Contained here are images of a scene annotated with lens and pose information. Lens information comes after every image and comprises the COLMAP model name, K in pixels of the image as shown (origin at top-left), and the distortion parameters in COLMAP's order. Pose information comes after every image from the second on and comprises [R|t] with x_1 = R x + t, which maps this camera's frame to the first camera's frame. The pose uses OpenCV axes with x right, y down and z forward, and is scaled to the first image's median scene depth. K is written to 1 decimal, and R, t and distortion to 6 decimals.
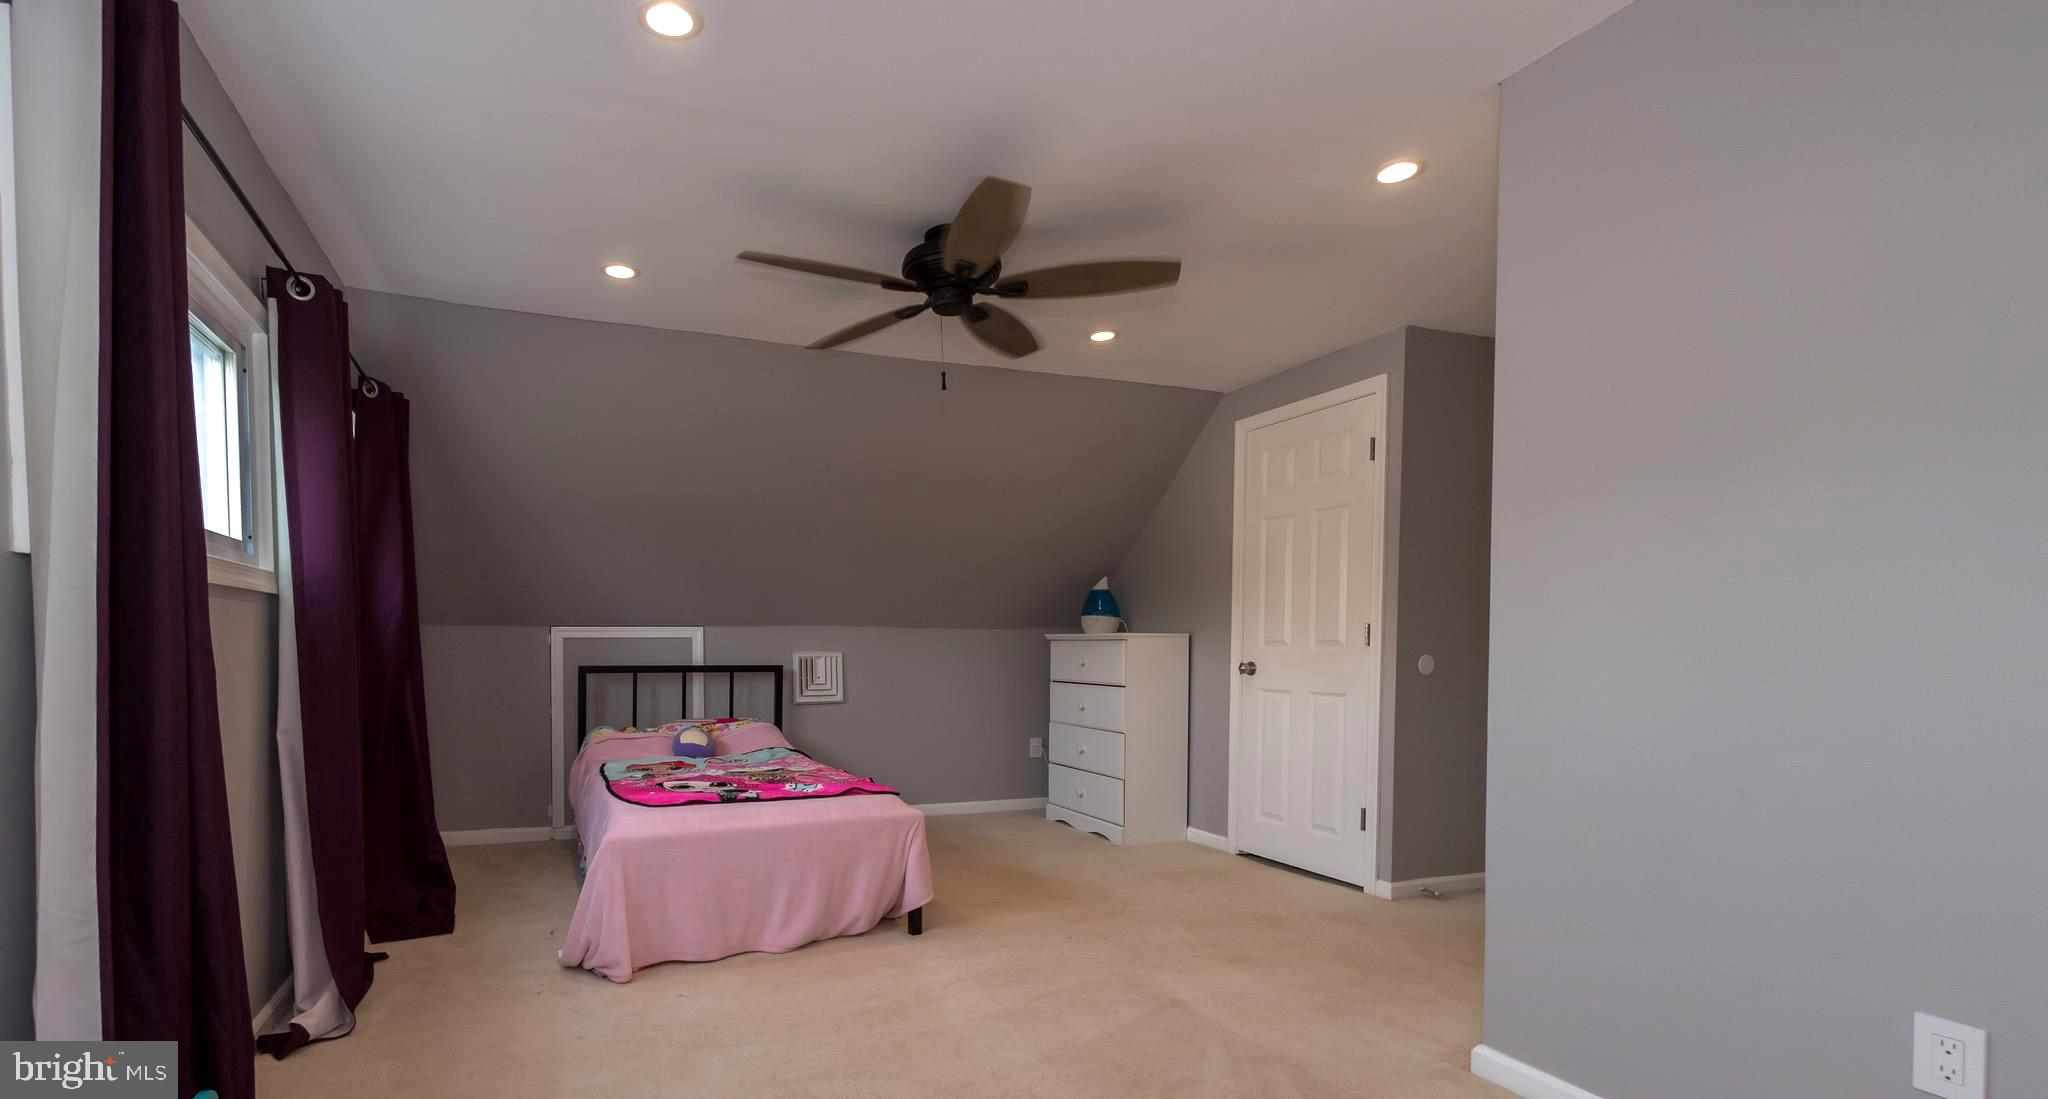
lens RADIAL K [[914.1, 0, 879.7], [0, 914.1, 667.5], [0, 0, 1]] dist [0.001504, 0.000080]
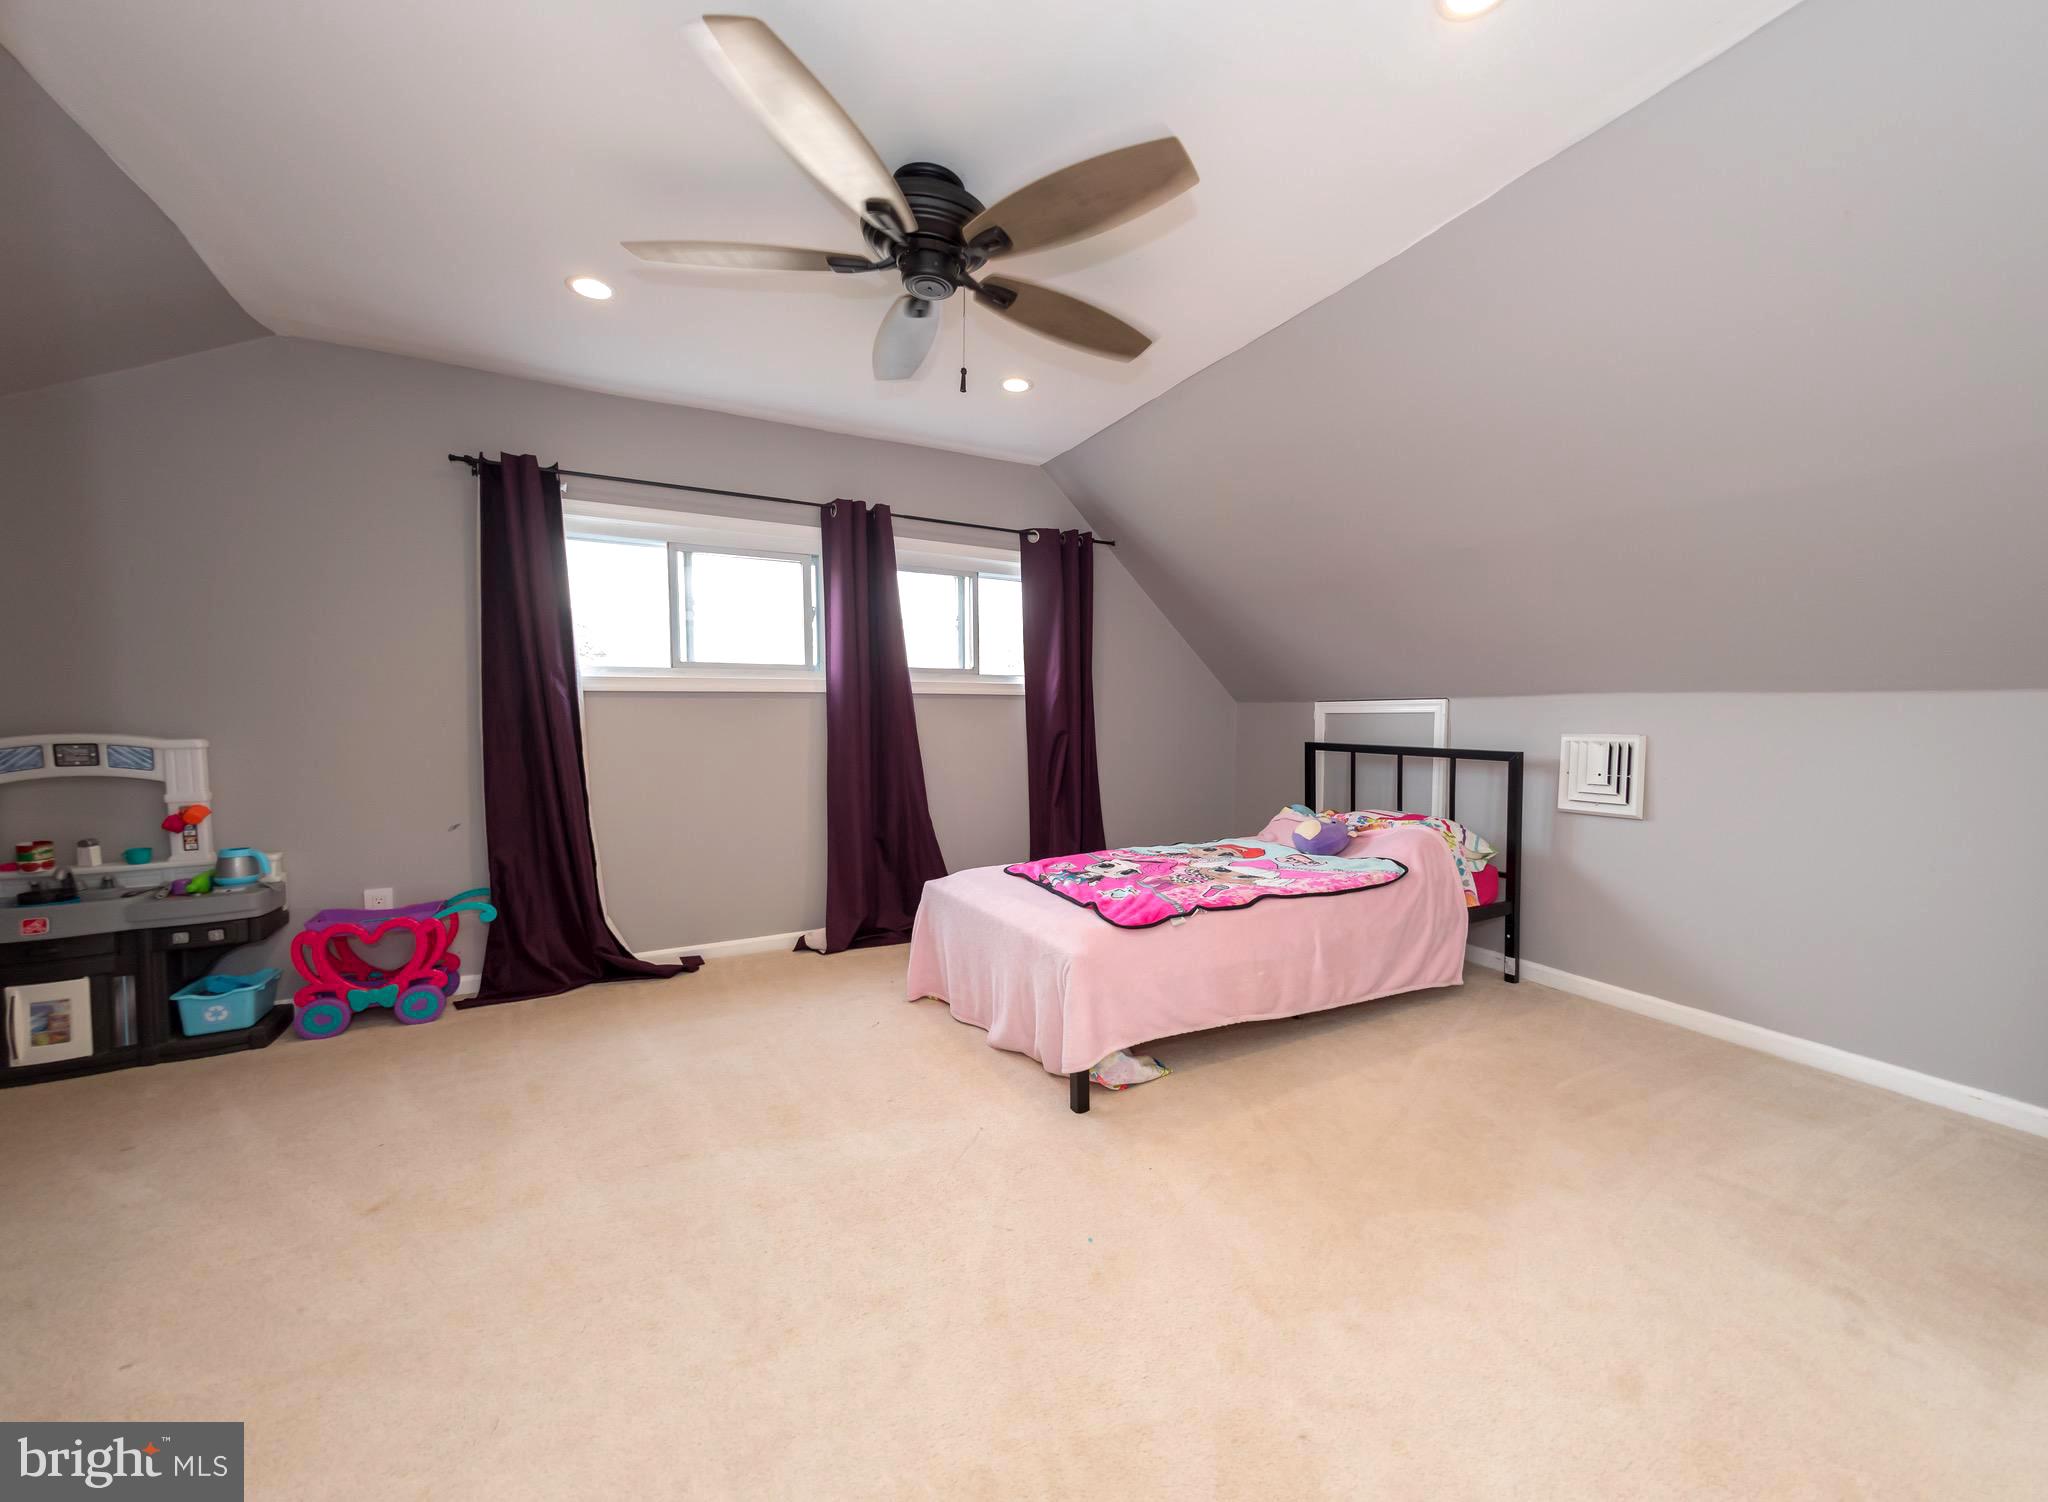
lens RADIAL K [[796.2, 0, 1093.3], [0, 796.2, 750.5], [0, 0, 1]] dist [0.006085, 0.000134]
pose [[0.186498, 0.047719, -0.981296, 0.443049], [-0.023838, 0.998745, 0.044037, -0.023389], [0.982166, 0.015179, 0.187402, 0.578964]]
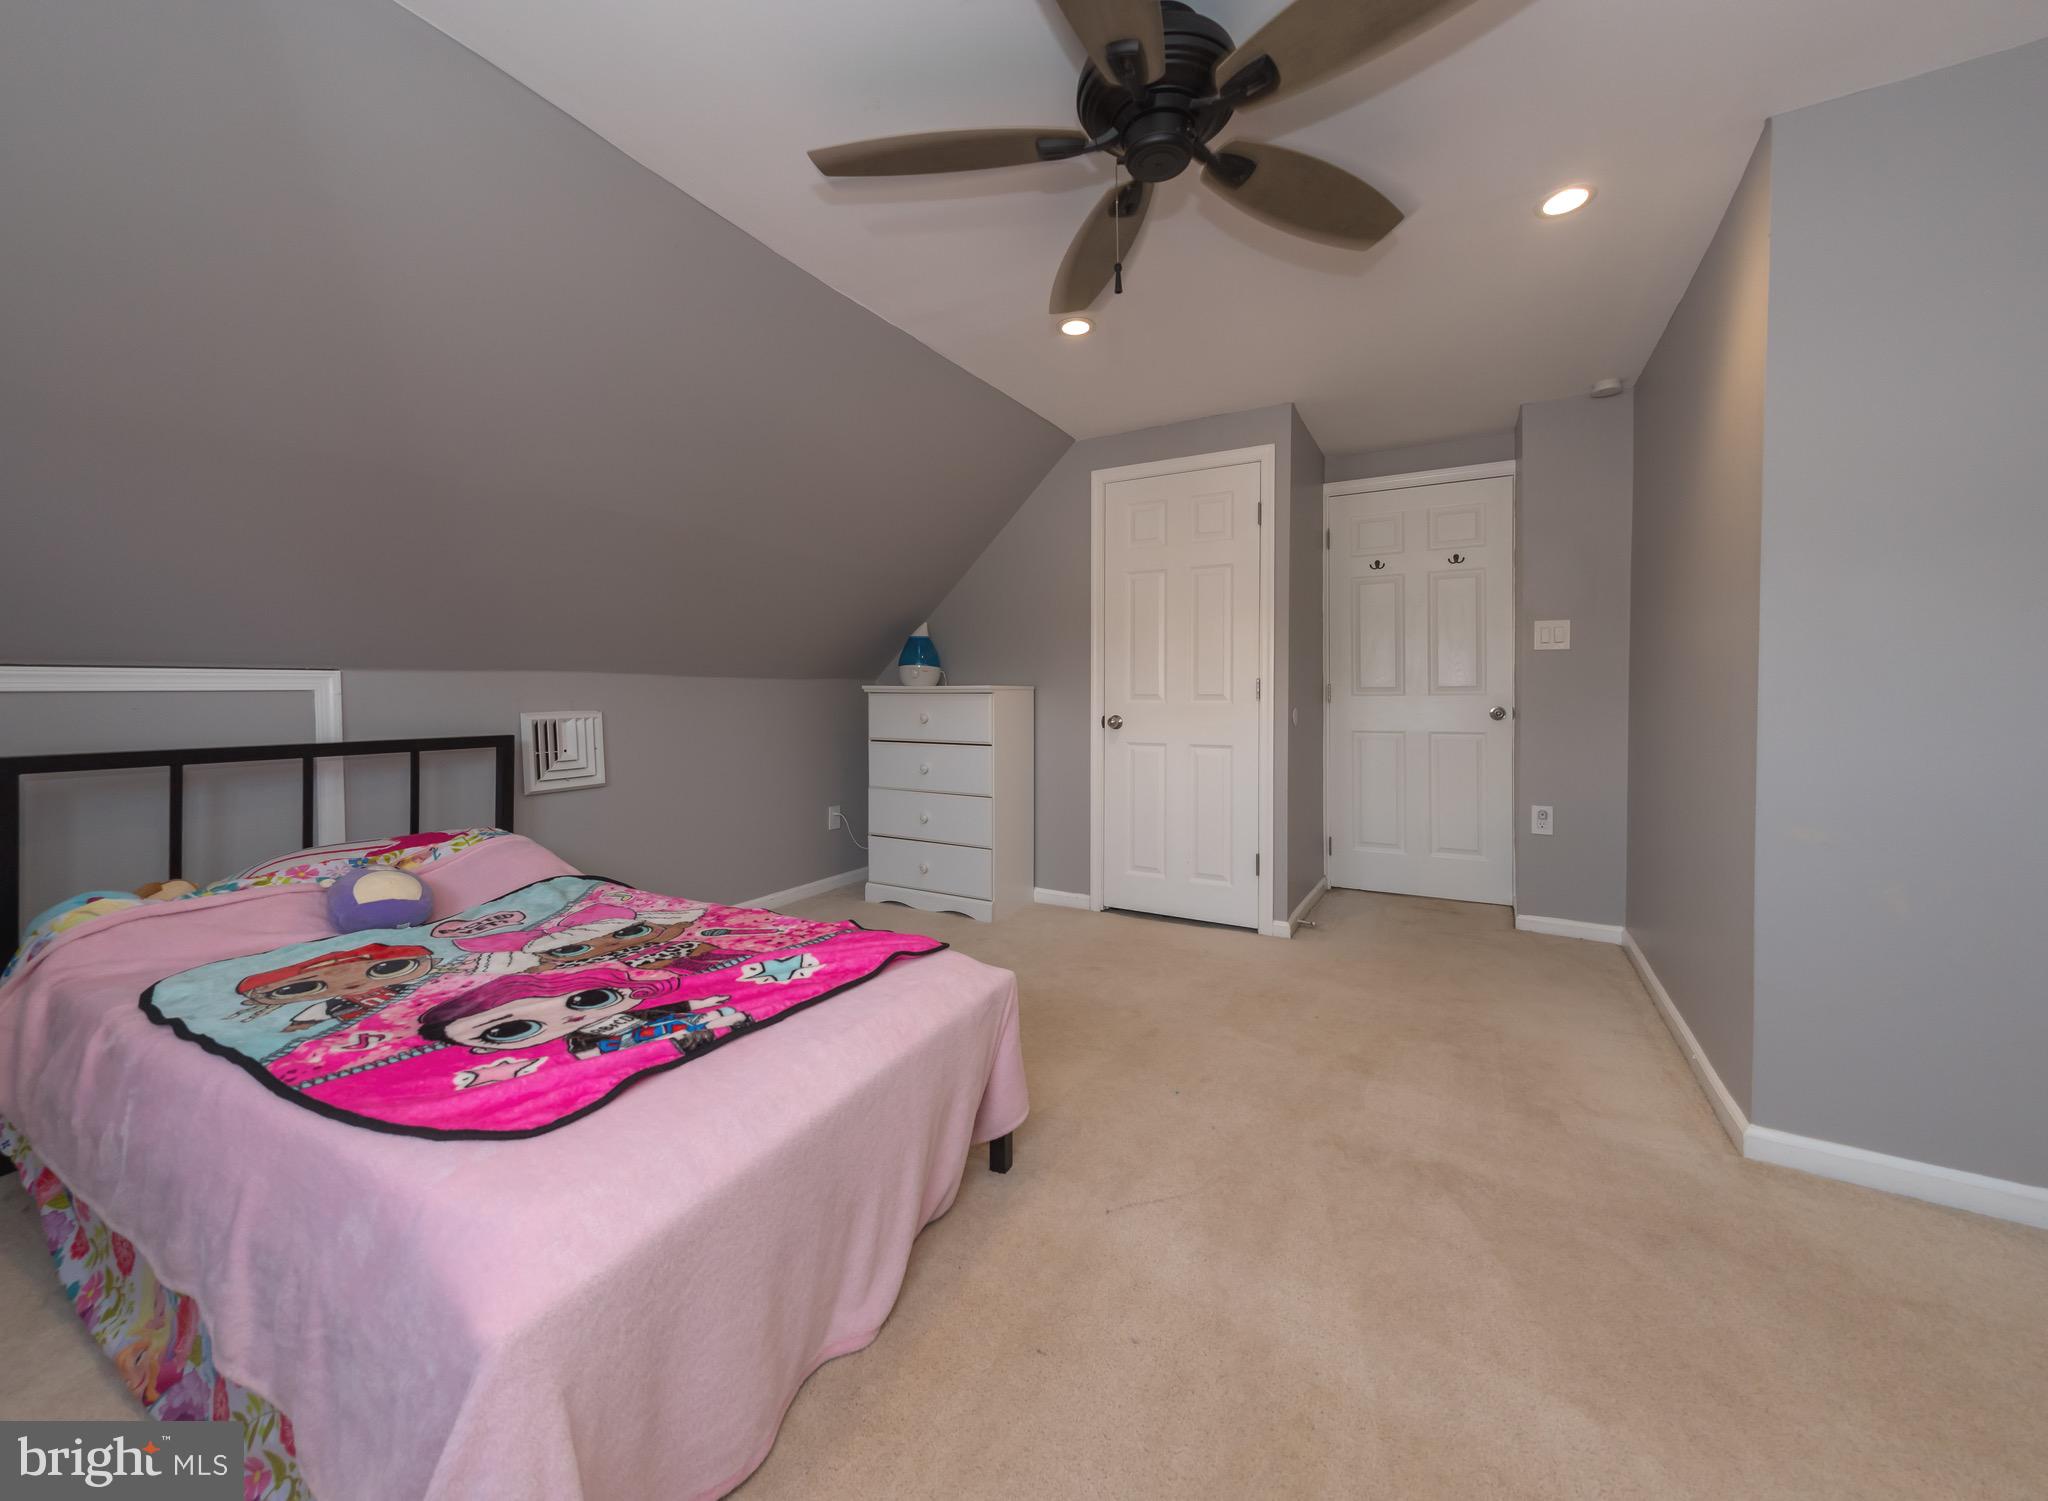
lens RADIAL K [[769.0, 0, 1028.7], [0, 769.0, 710.0], [0, 0, 1]] dist [0.008854, -0.000037]
pose [[0.753007, -0.017857, 0.657770, -0.191464], [0.016841, 0.999827, 0.007864, -0.018088], [-0.657797, 0.005156, 0.753178, 0.385723]]
